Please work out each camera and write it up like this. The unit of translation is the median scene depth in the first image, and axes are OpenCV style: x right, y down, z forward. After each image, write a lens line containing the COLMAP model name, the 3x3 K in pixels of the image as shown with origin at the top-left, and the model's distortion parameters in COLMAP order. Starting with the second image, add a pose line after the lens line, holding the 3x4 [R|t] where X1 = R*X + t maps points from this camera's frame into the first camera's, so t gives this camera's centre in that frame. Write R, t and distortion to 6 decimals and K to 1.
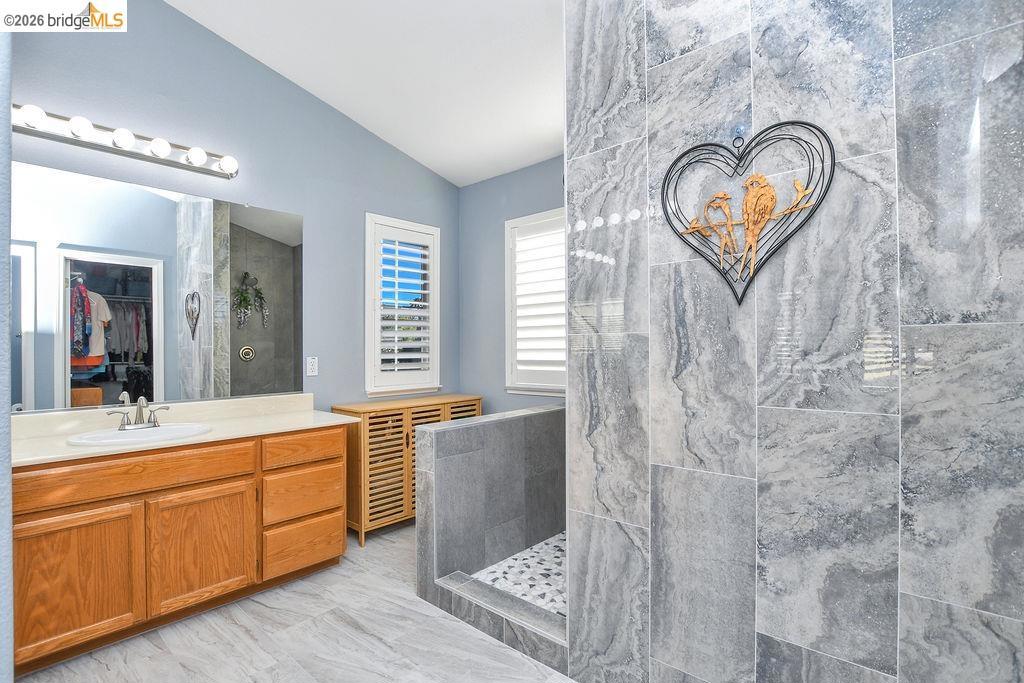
lens RADIAL K [[480.5, 0, 506.9], [0, 480.5, 343.3], [0, 0, 1]] dist [-0.028231, 0.001286]
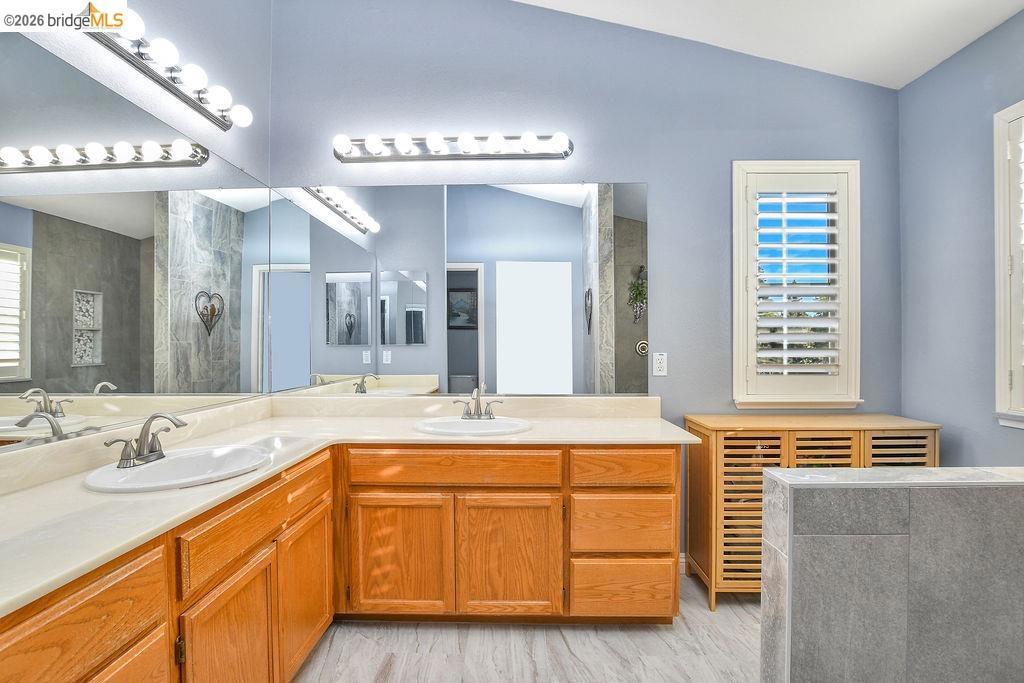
lens RADIAL K [[480.5, 0, 506.9], [0, 480.5, 343.3], [0, 0, 1]] dist [-0.028231, 0.001286]
pose [[0.655442, 0.004897, -0.755230, 0.052248], [0.001938, 0.999965, 0.008166, 0.006757], [0.755243, -0.006816, 0.655409, 0.352955]]
